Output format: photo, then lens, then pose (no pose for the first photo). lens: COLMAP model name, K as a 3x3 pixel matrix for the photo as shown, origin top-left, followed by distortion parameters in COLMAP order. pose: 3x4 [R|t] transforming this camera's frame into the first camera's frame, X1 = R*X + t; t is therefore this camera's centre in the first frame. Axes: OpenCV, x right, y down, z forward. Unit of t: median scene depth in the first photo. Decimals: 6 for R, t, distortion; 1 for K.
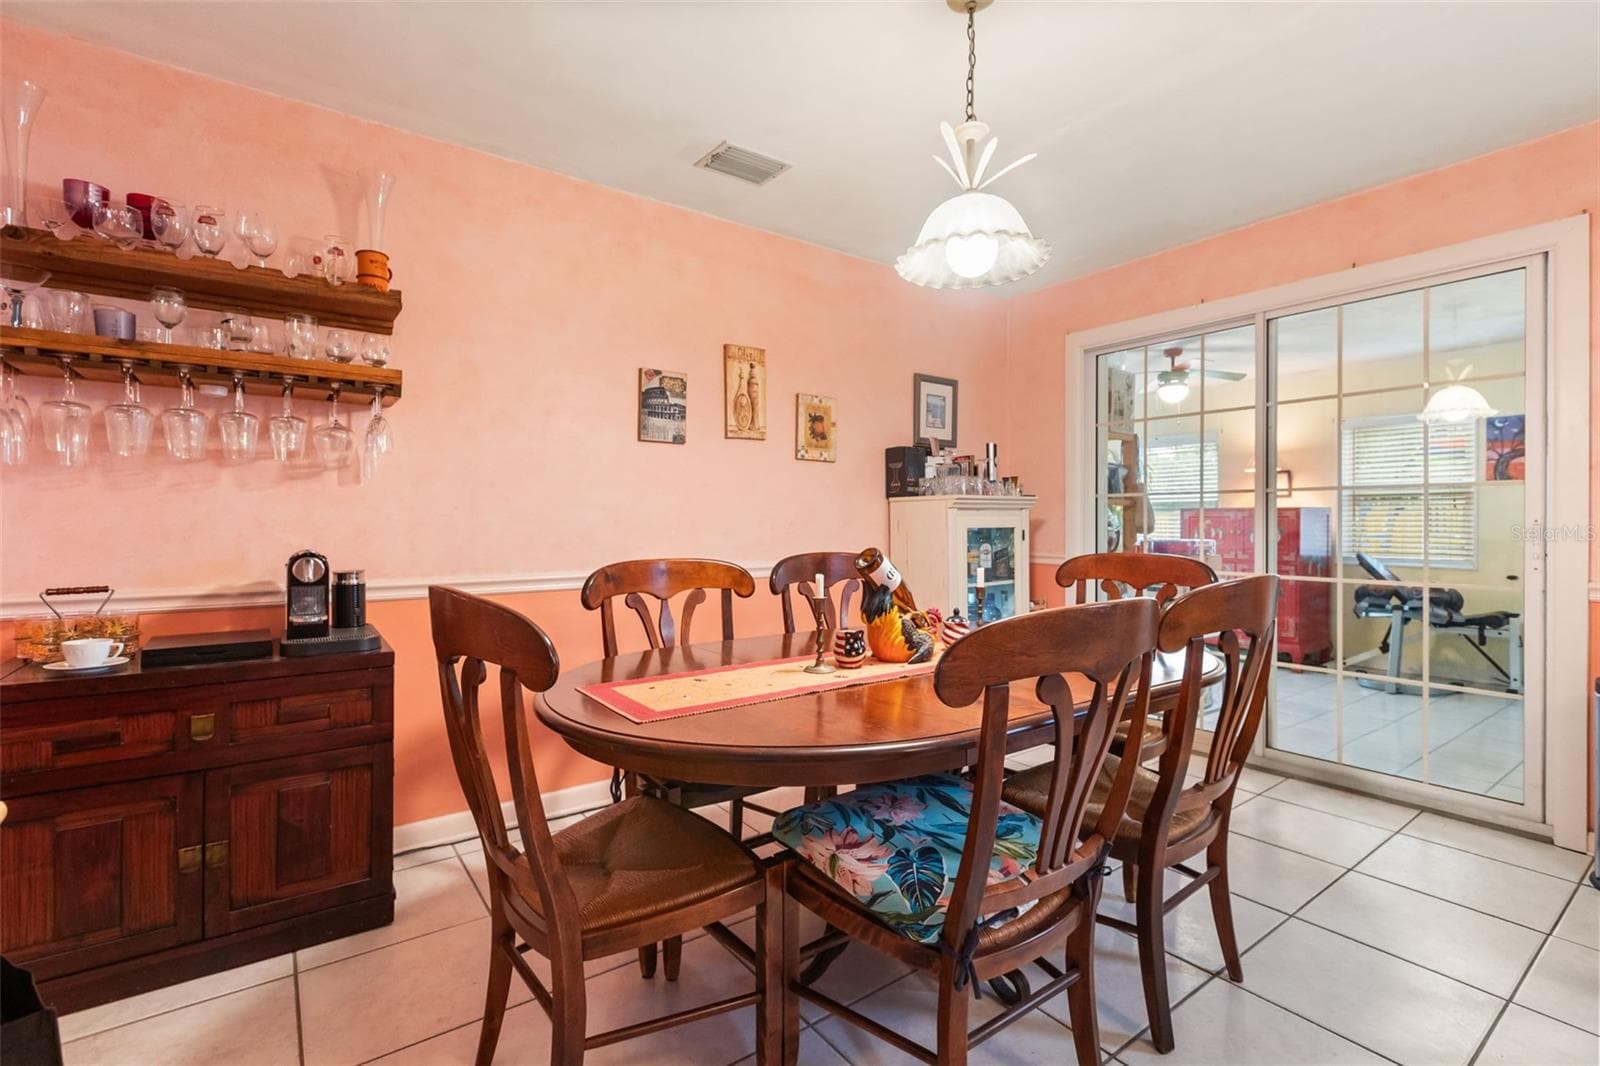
lens RADIAL K [[735.8, 0, 822.3], [0, 735.8, 522.3], [0, 0, 1]] dist [0.002117, 0.001807]
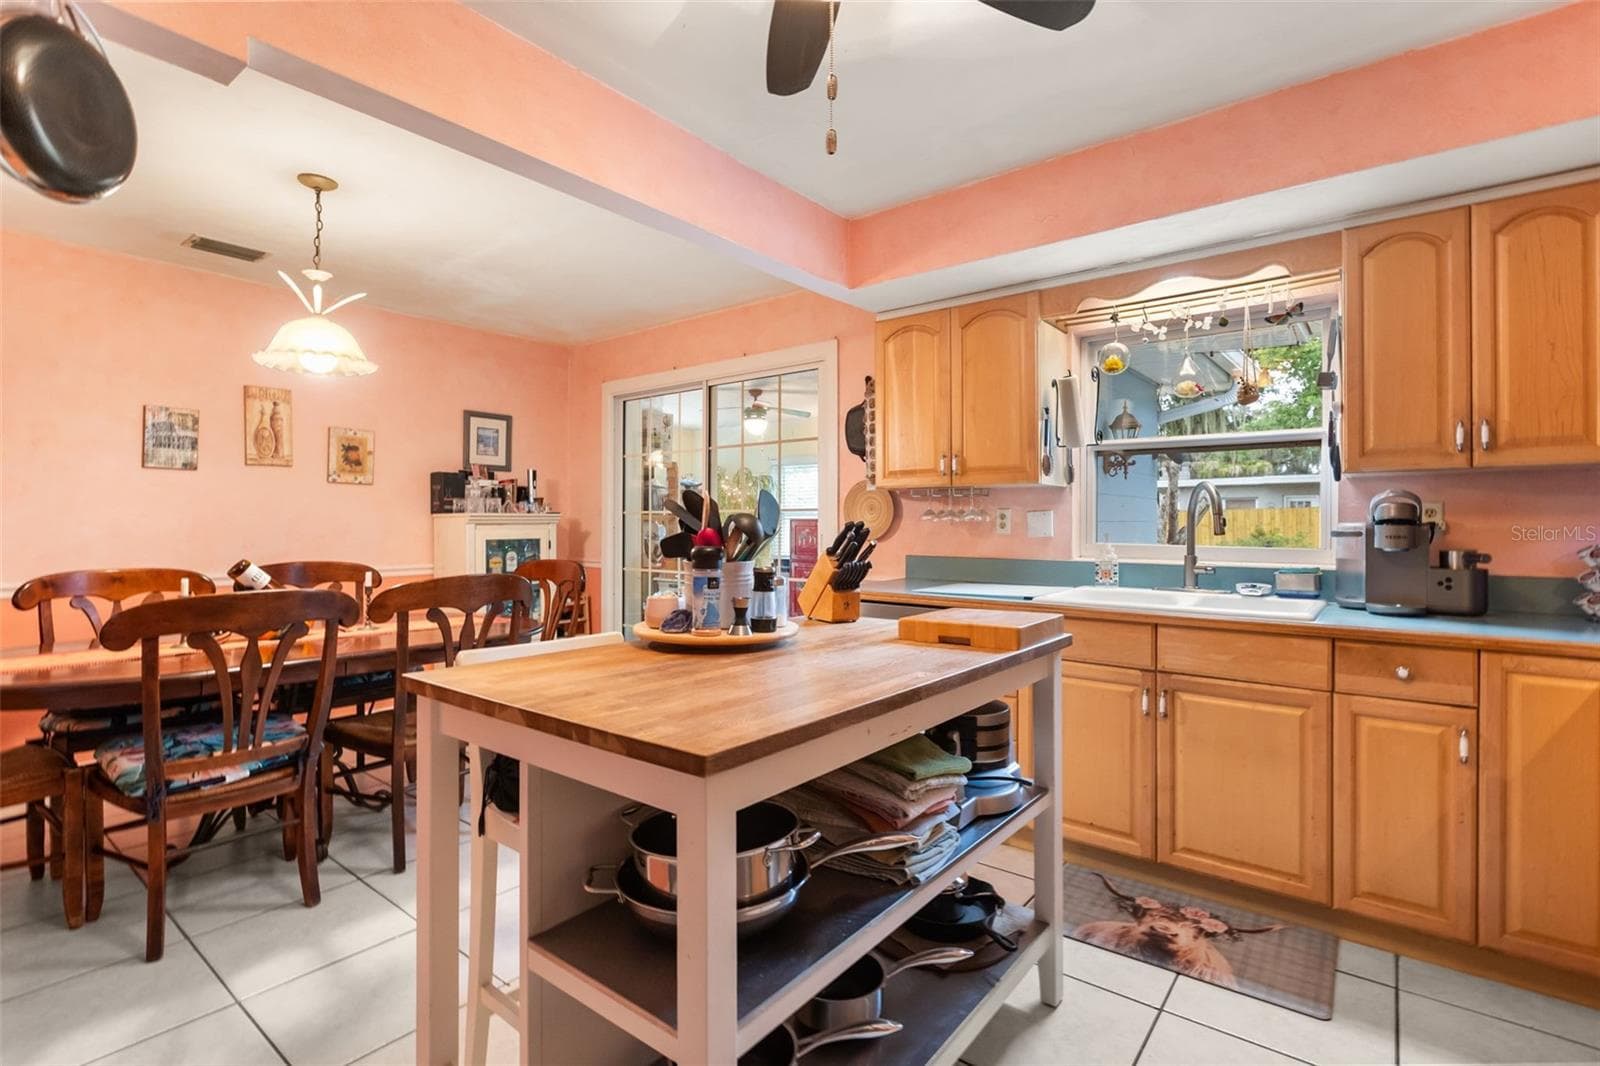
lens RADIAL K [[735.8, 0, 807.7], [0, 735.8, 519.6], [0, 0, 1]] dist [0.002117, 0.001807]
pose [[0.967935, 0.002614, 0.251186, 0.436388], [-0.001170, 0.999982, -0.005898, -0.019794], [-0.251197, 0.005415, 0.967921, -0.365310]]
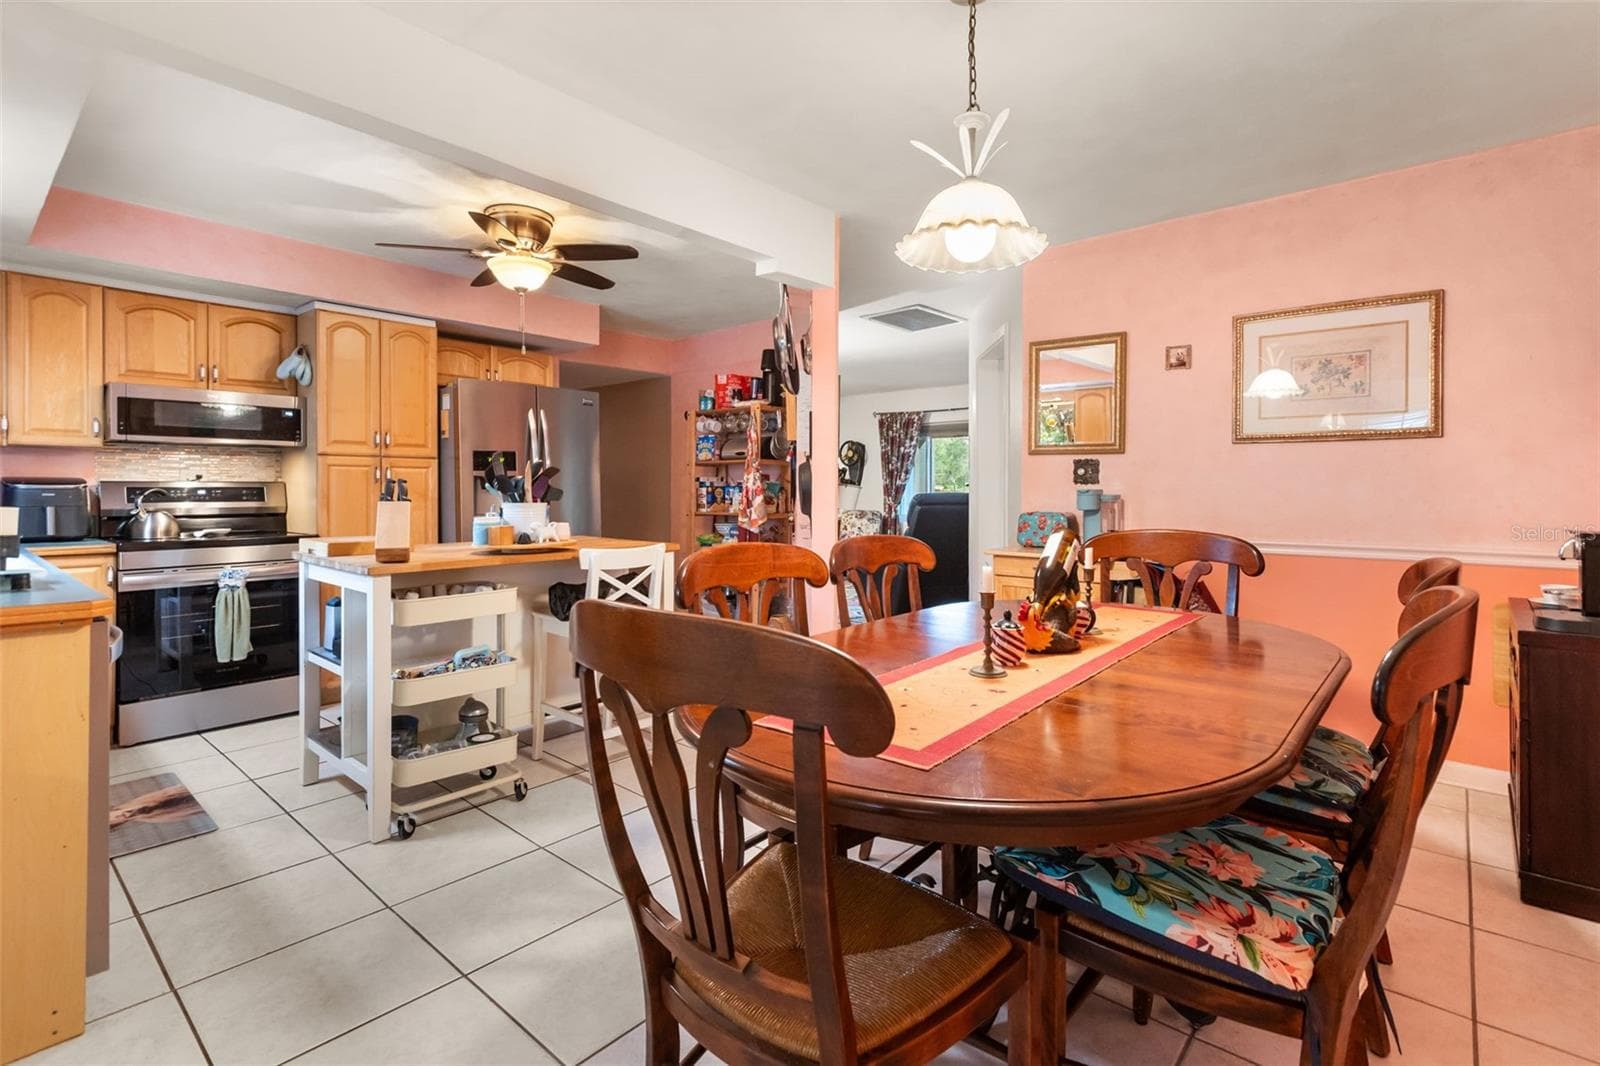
lens RADIAL K [[735.8, 0, 813.1], [0, 735.8, 491.3], [0, 0, 1]] dist [0.002117, 0.001807]
pose [[-0.978874, -0.000749, -0.204465, 0.351877], [-0.001848, 0.999985, 0.005183, -0.012695], [0.204458, 0.005452, -0.978860, 1.069533]]
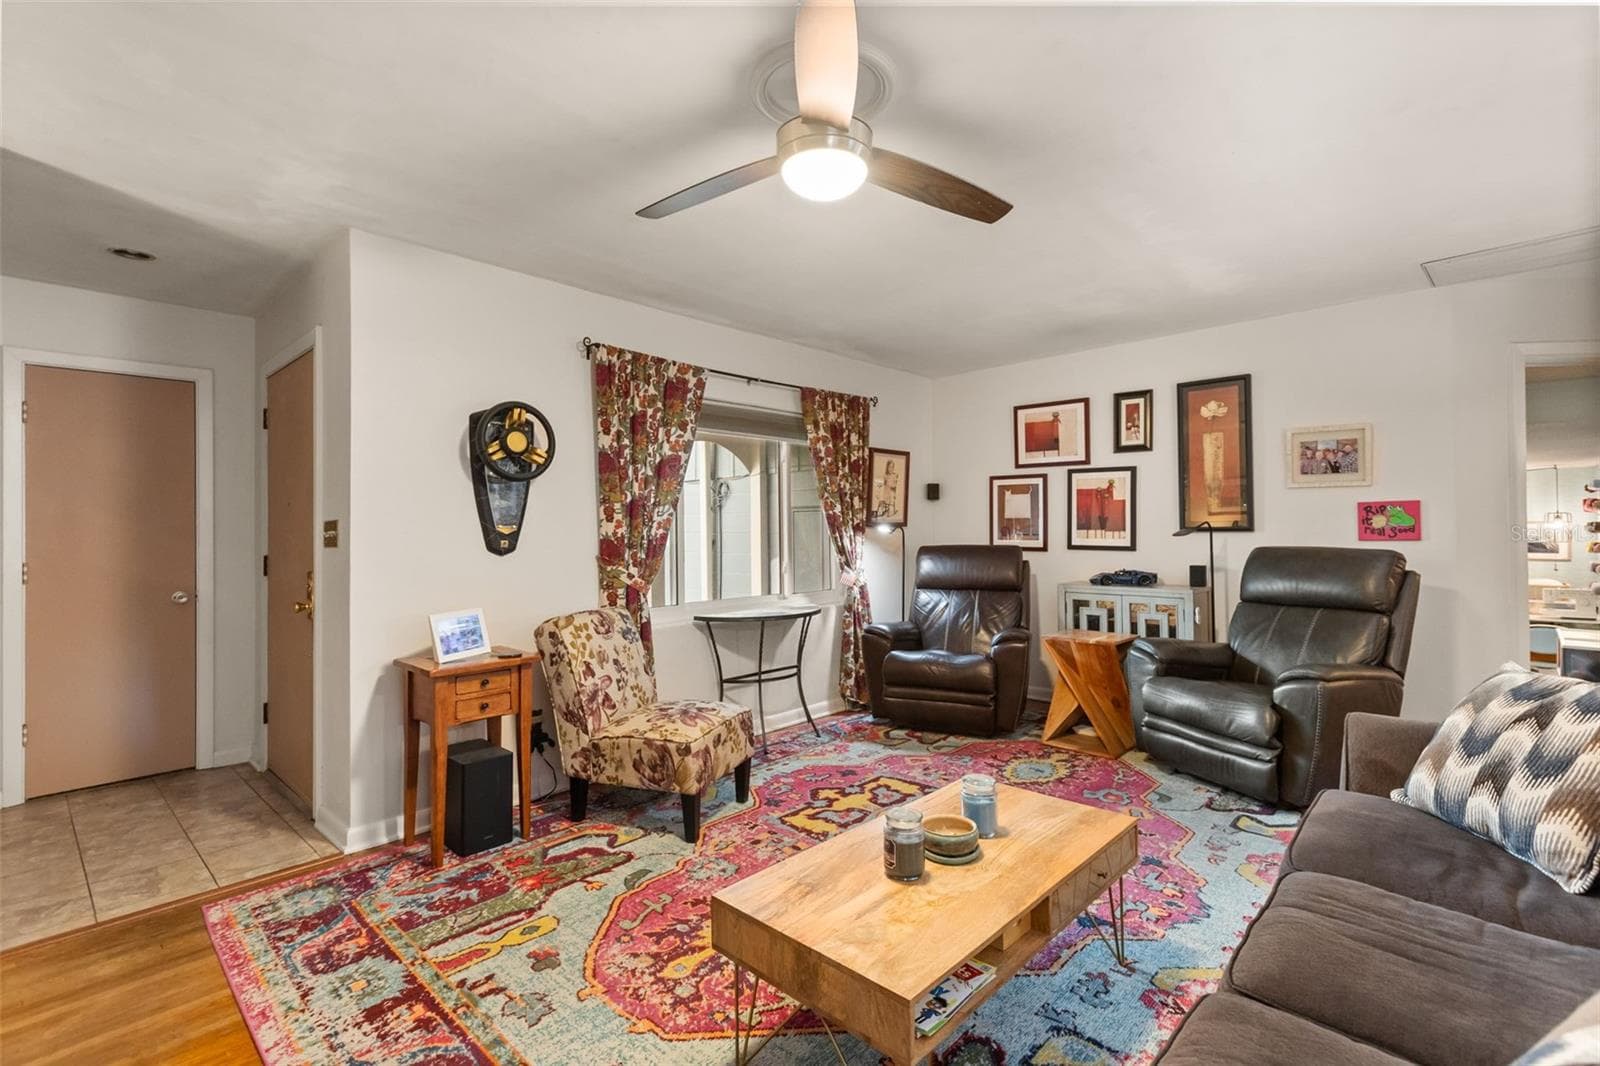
lens RADIAL K [[735.8, 0, 809.4], [0, 735.8, 525.3], [0, 0, 1]] dist [0.002117, 0.001807]
pose [[0.164371, -0.005142, -0.986385, 0.611696], [0.007854, 0.999962, -0.003903, -0.036763], [0.986367, -0.007106, 0.164405, -1.633571]]
